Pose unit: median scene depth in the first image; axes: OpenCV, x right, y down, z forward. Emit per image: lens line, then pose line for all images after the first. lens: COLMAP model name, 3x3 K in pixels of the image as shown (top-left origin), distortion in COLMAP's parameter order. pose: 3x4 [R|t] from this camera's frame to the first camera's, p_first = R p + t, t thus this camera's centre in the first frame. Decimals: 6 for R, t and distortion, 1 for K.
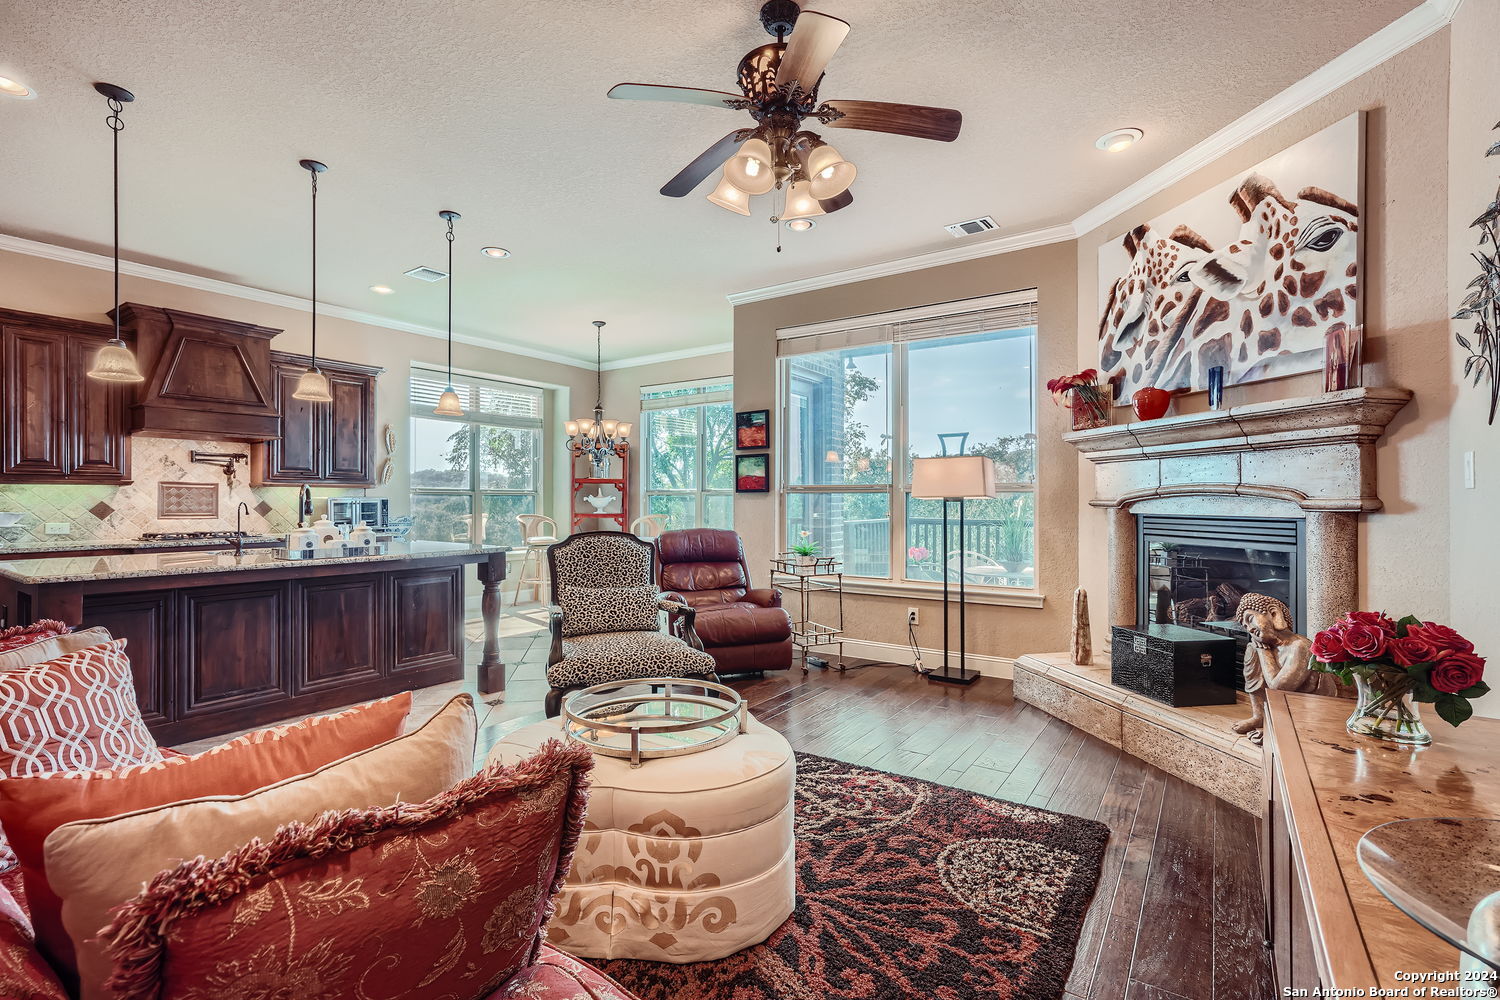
lens RADIAL K [[695.5, 0, 764.4], [0, 695.5, 489.9], [0, 0, 1]] dist [-0.012437, 0.011207]
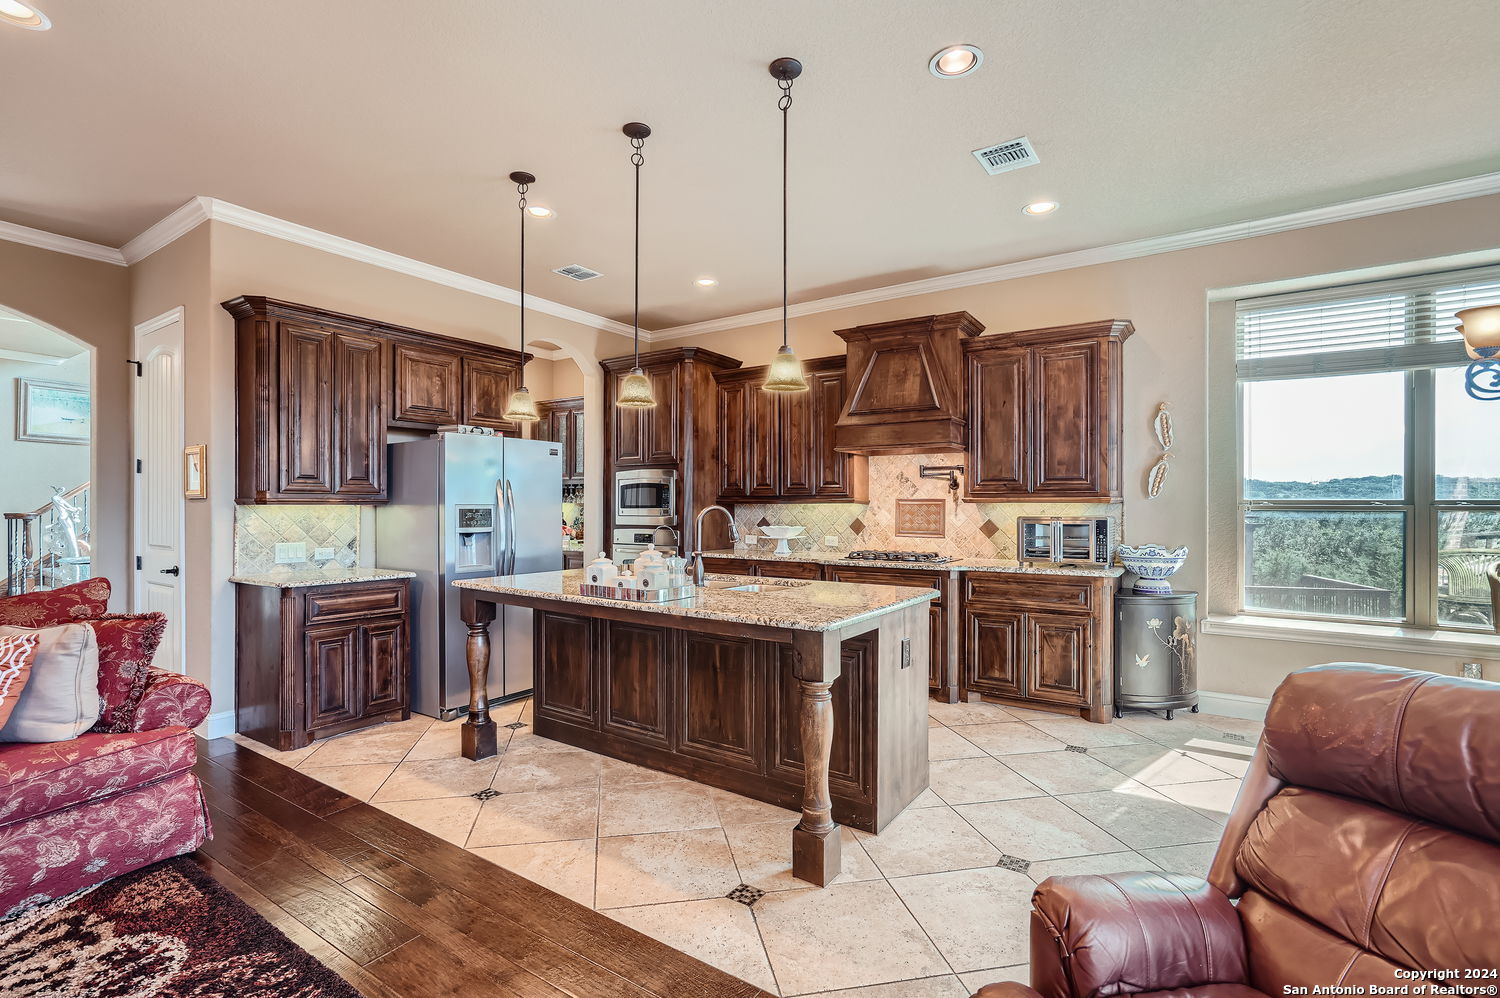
lens RADIAL K [[695.5, 0, 725.2], [0, 695.5, 504.9], [0, 0, 1]] dist [-0.012437, 0.011207]
pose [[-0.008318, -0.000867, -0.999965, 0.182092], [0.012603, 0.999920, -0.000972, -0.007439], [0.999886, -0.012611, -0.008307, 1.060221]]
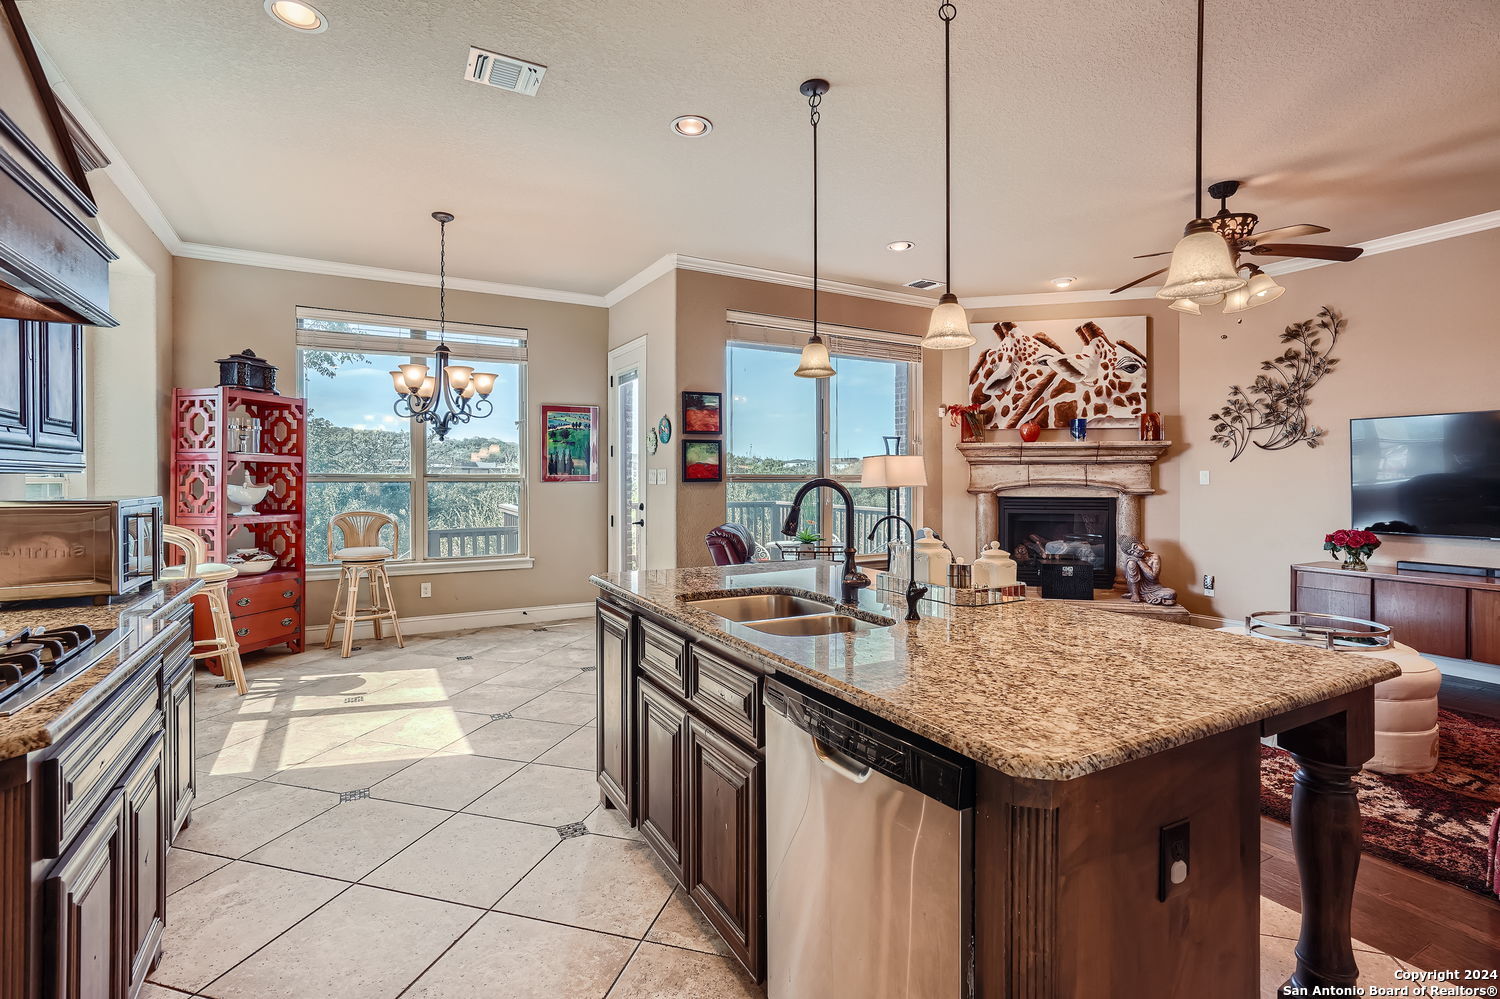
lens RADIAL K [[695.5, 0, 746.8], [0, 695.5, 476.7], [0, 0, 1]] dist [-0.012437, 0.011207]
pose [[0.440298, 0.000713, 0.897852, -1.242642], [-0.014387, 0.999877, 0.006261, -0.014450], [-0.897737, -0.015674, 0.440254, 0.841843]]
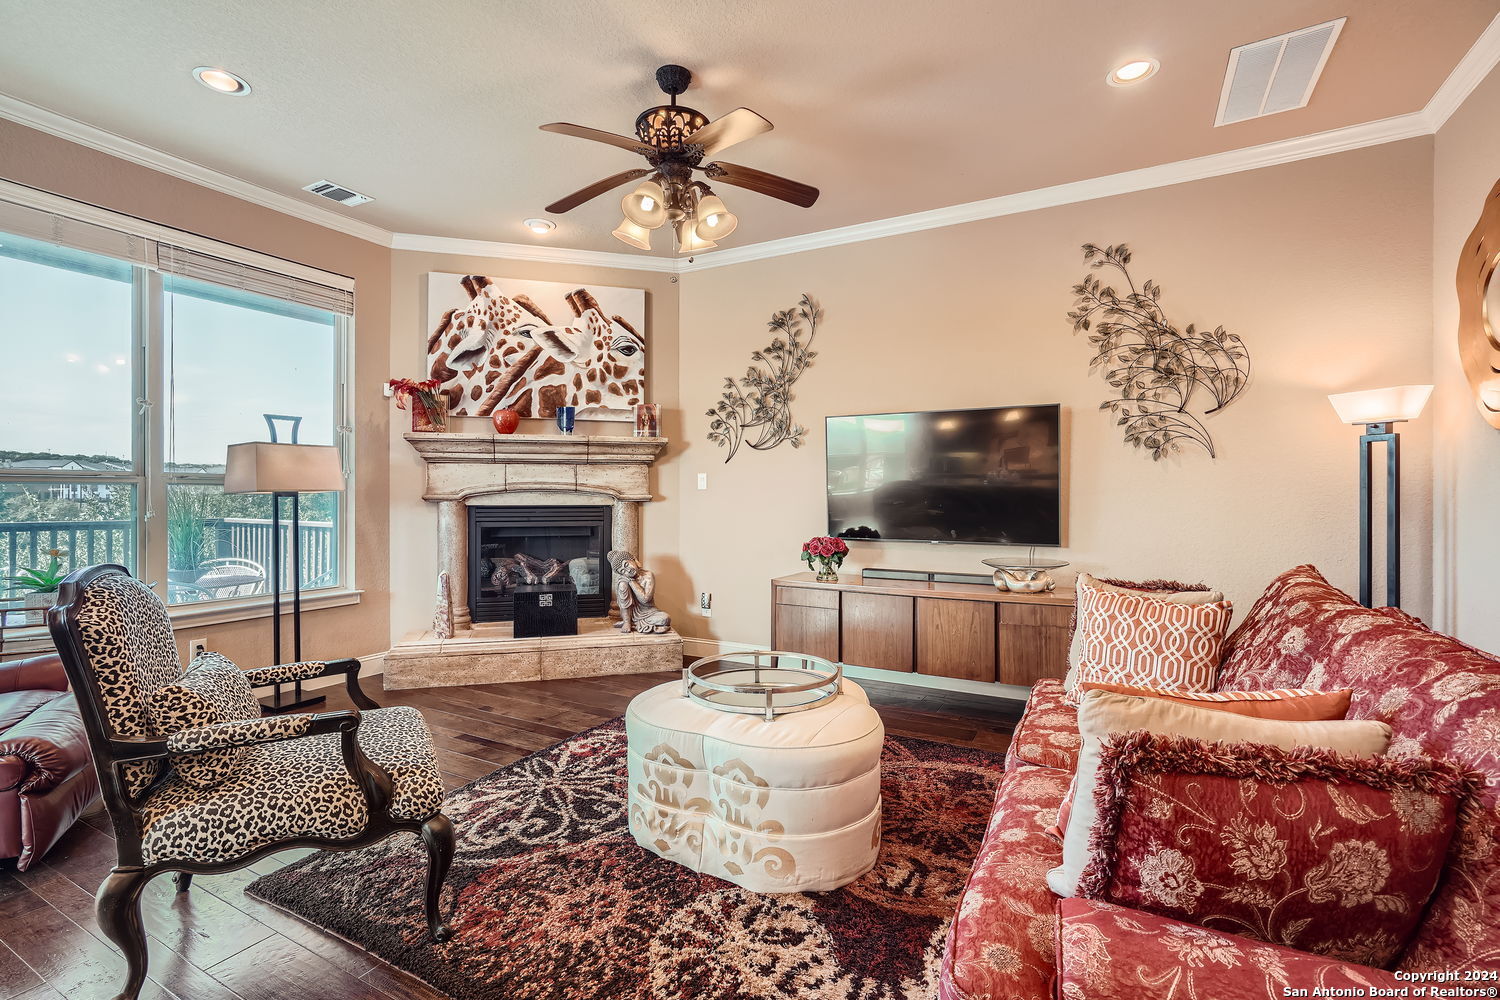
lens RADIAL K [[695.5, 0, 730.3], [0, 695.5, 485.1], [0, 0, 1]] dist [-0.012437, 0.011207]
pose [[-0.078243, 0.009081, 0.996893, -0.758712], [-0.016202, 0.999815, -0.010380, 0.003392], [-0.996803, -0.016964, -0.078081, 0.654900]]
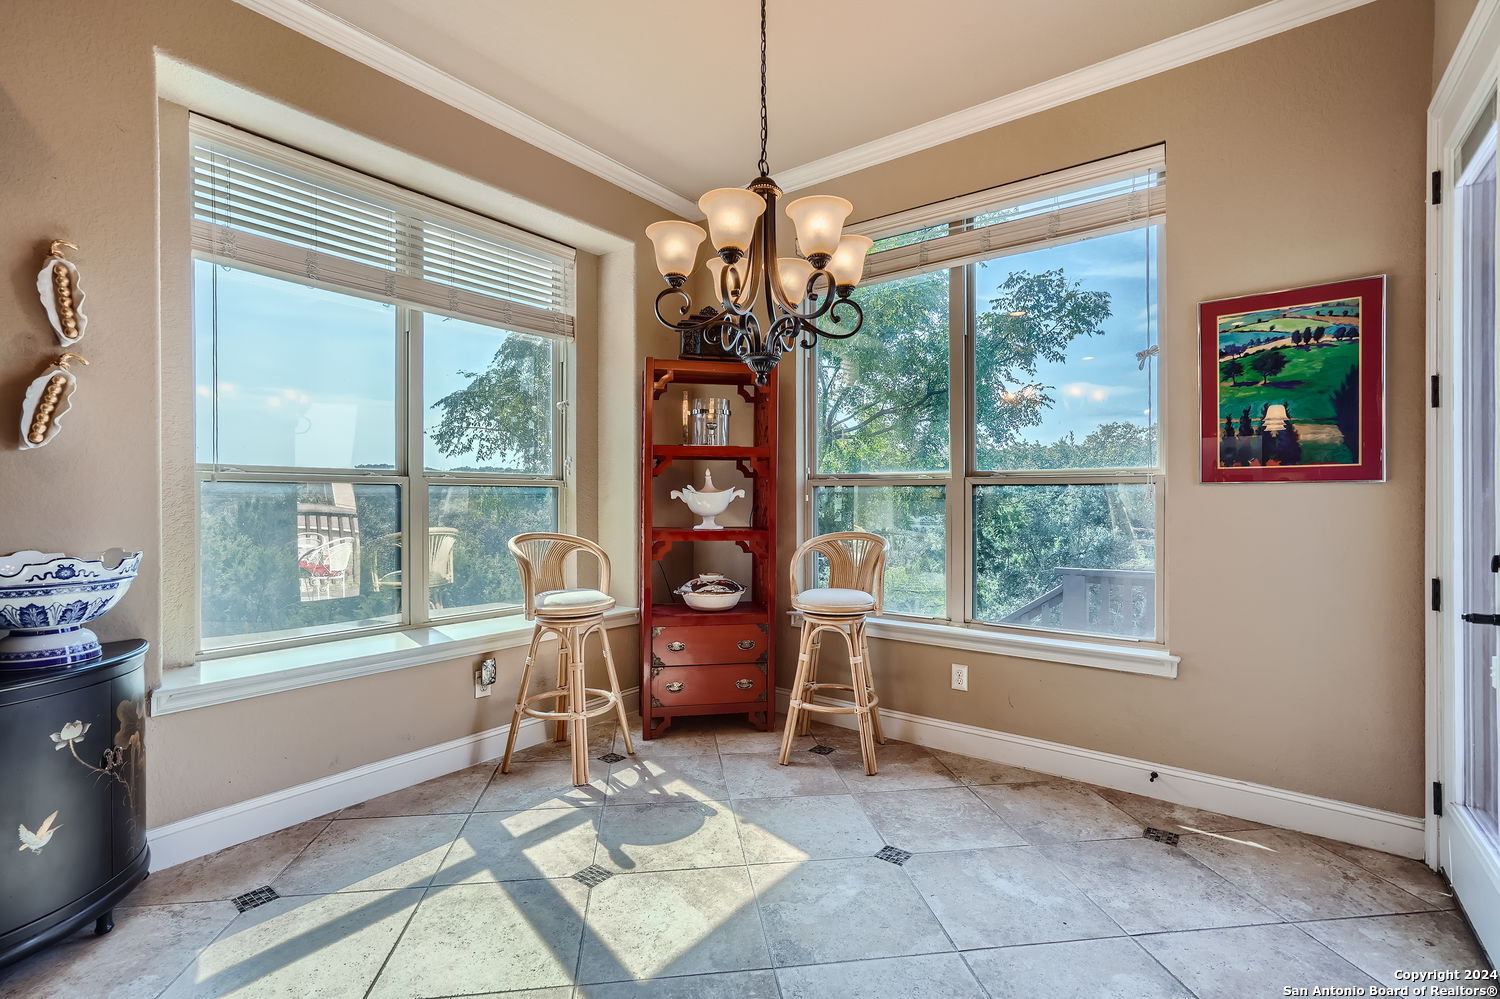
lens RADIAL K [[695.5, 0, 760.6], [0, 695.5, 497.8], [0, 0, 1]] dist [-0.012437, 0.011207]
pose [[0.998728, -0.000619, -0.050423, -0.403181], [0.001460, 0.999860, 0.016642, 0.017494], [0.050406, -0.016694, 0.998589, 1.270495]]
